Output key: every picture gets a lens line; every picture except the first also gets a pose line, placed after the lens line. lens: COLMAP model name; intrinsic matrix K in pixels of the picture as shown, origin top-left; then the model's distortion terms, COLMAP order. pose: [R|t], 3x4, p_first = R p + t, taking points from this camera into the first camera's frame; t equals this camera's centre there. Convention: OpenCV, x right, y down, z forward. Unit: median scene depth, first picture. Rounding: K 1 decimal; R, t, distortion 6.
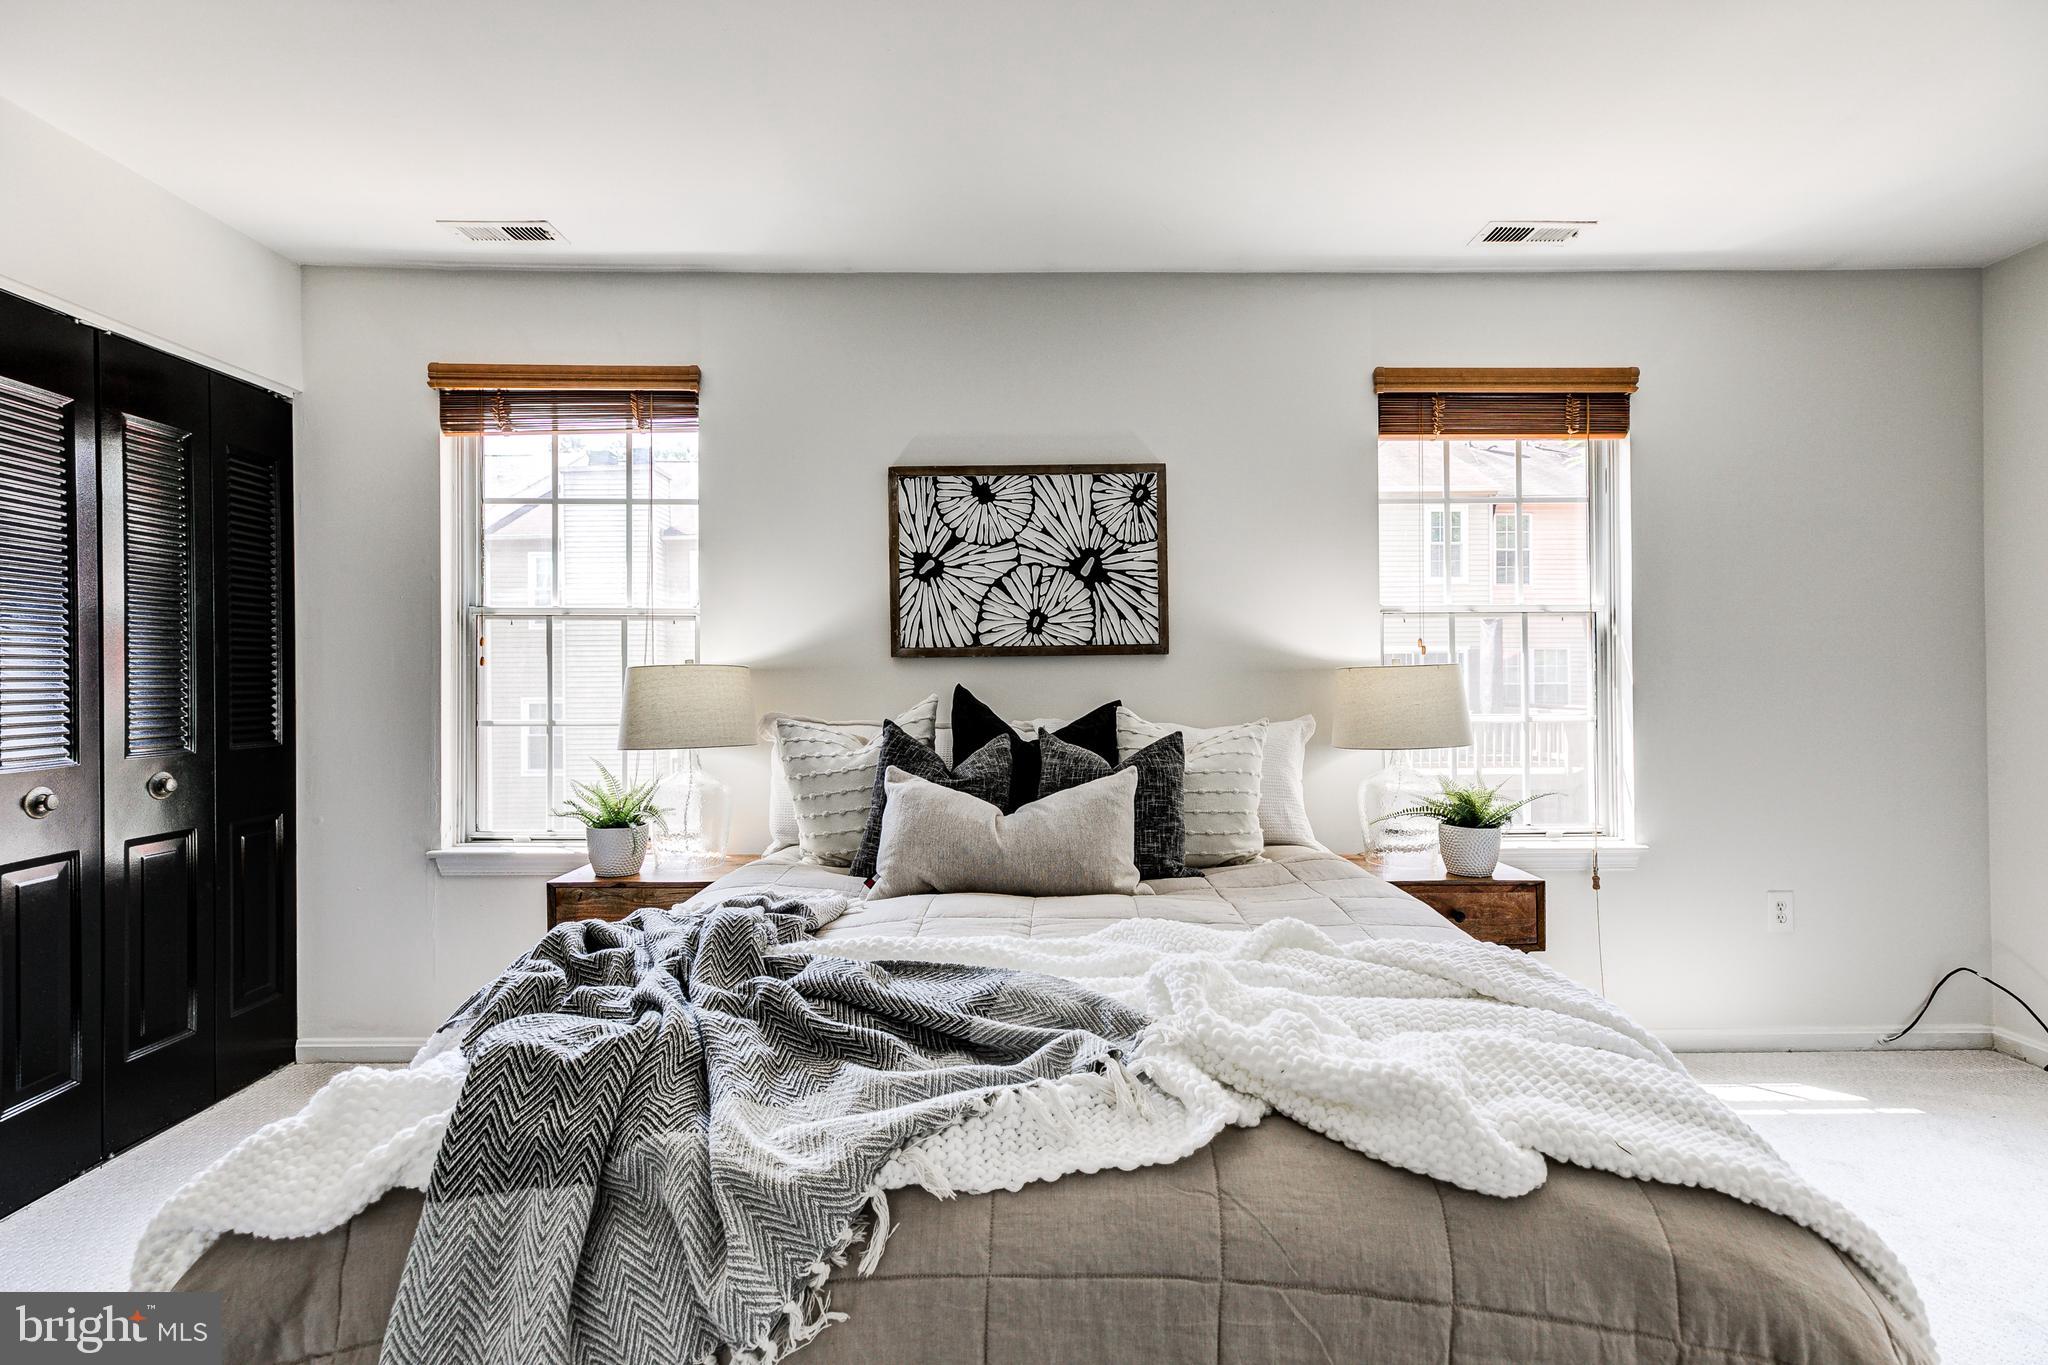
lens RADIAL K [[926.5, 0, 1021.5], [0, 926.5, 682.3], [0, 0, 1]] dist [0.006240, 0.000111]
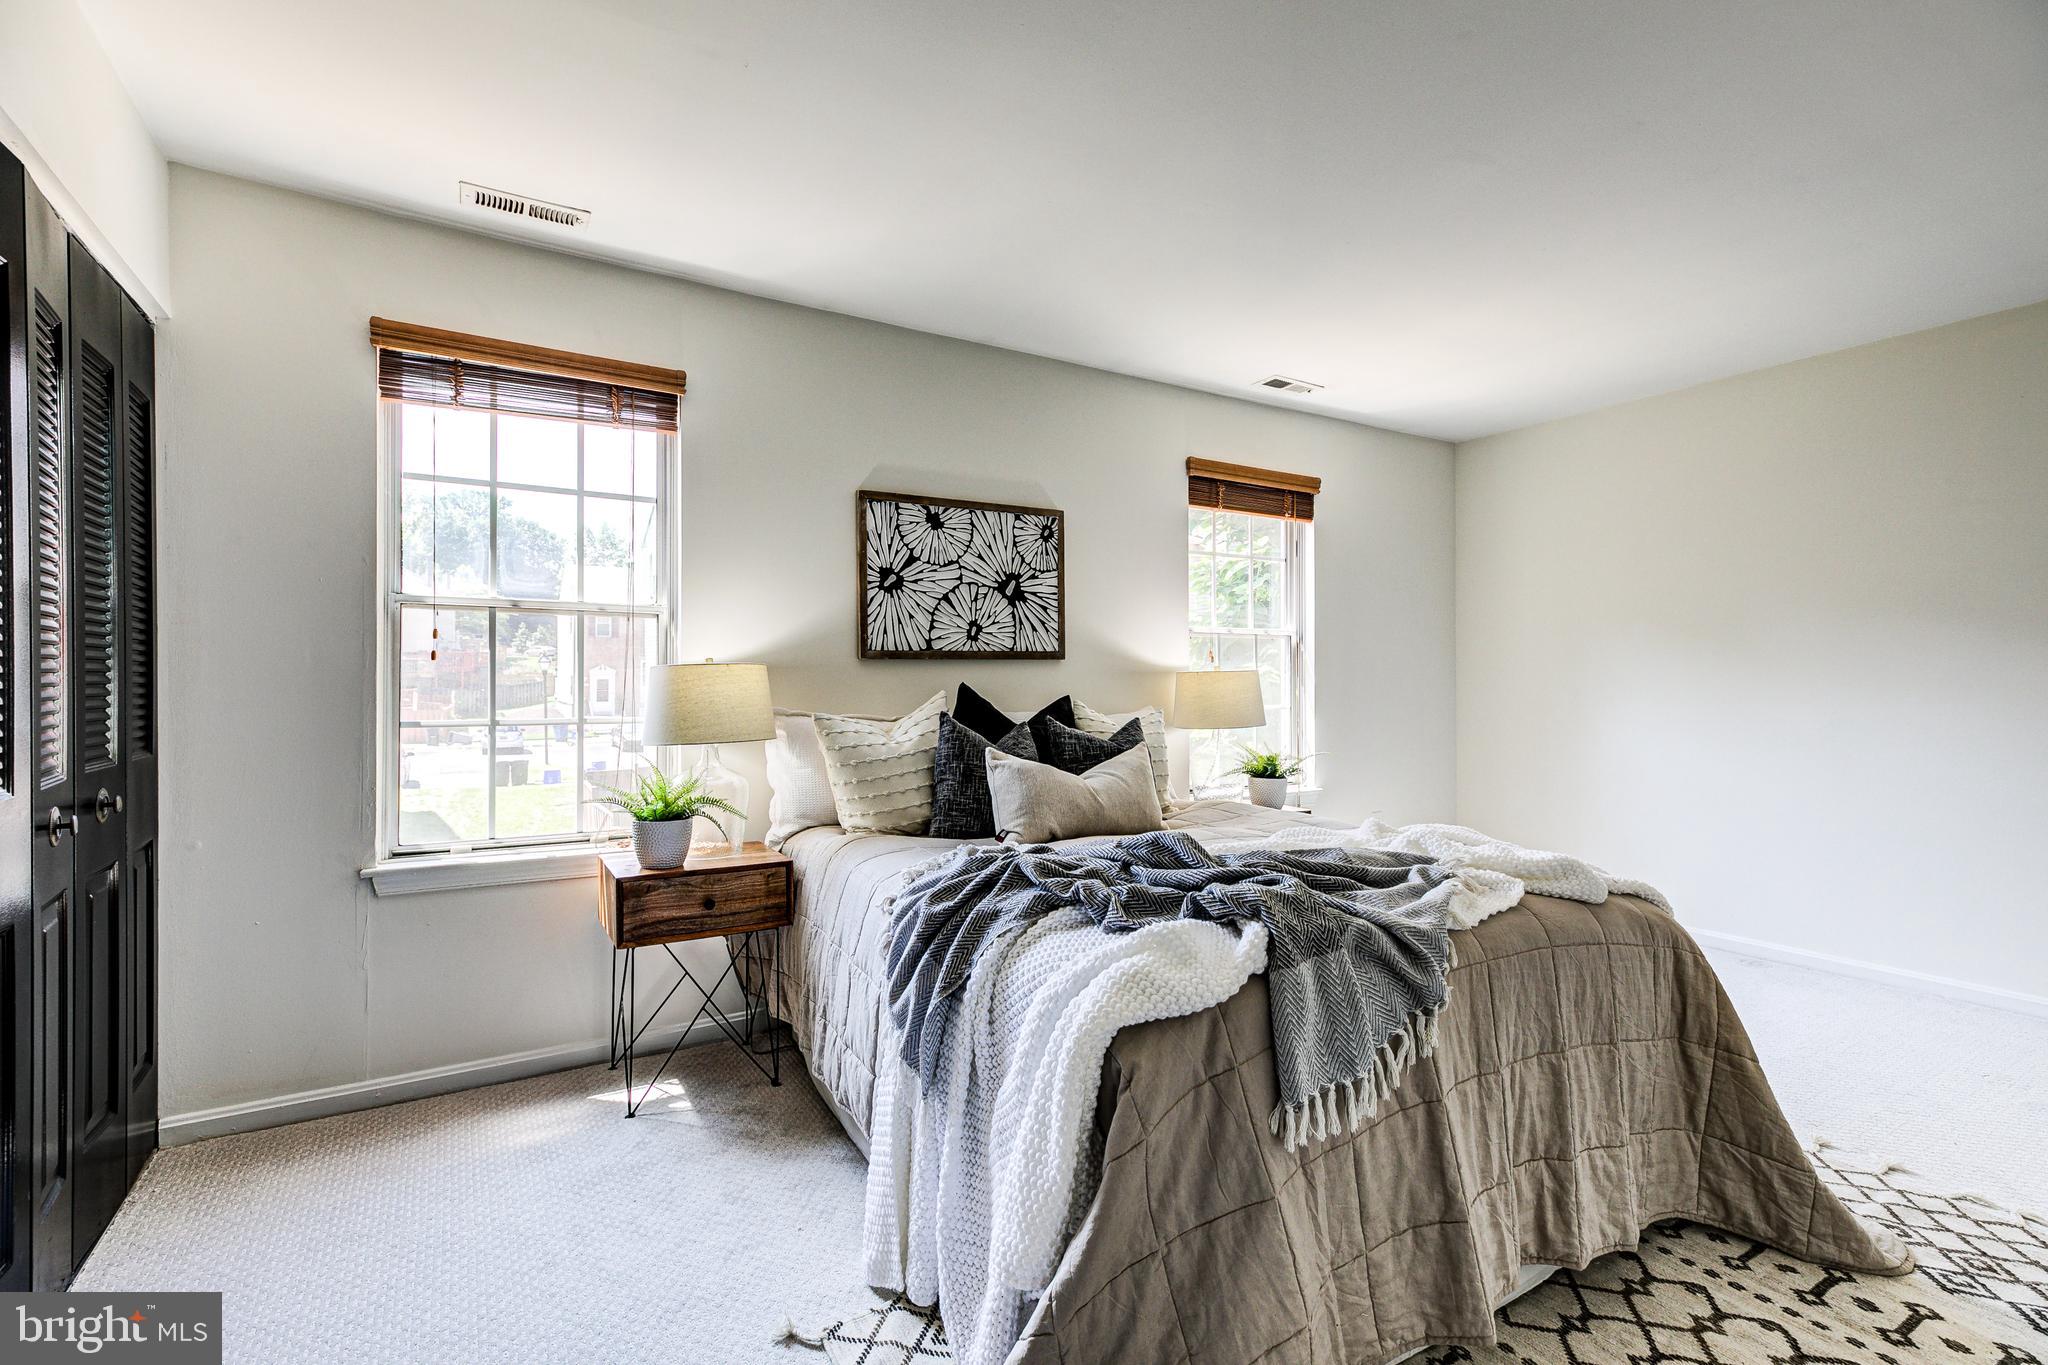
lens RADIAL K [[926.5, 0, 1025.3], [0, 926.5, 683.1], [0, 0, 1]] dist [0.006240, 0.000111]
pose [[0.861966, 0.003482, 0.506954, -0.539126], [-0.003884, 0.999992, -0.000264, 0.002768], [-0.506951, -0.001742, 0.861973, -0.076940]]
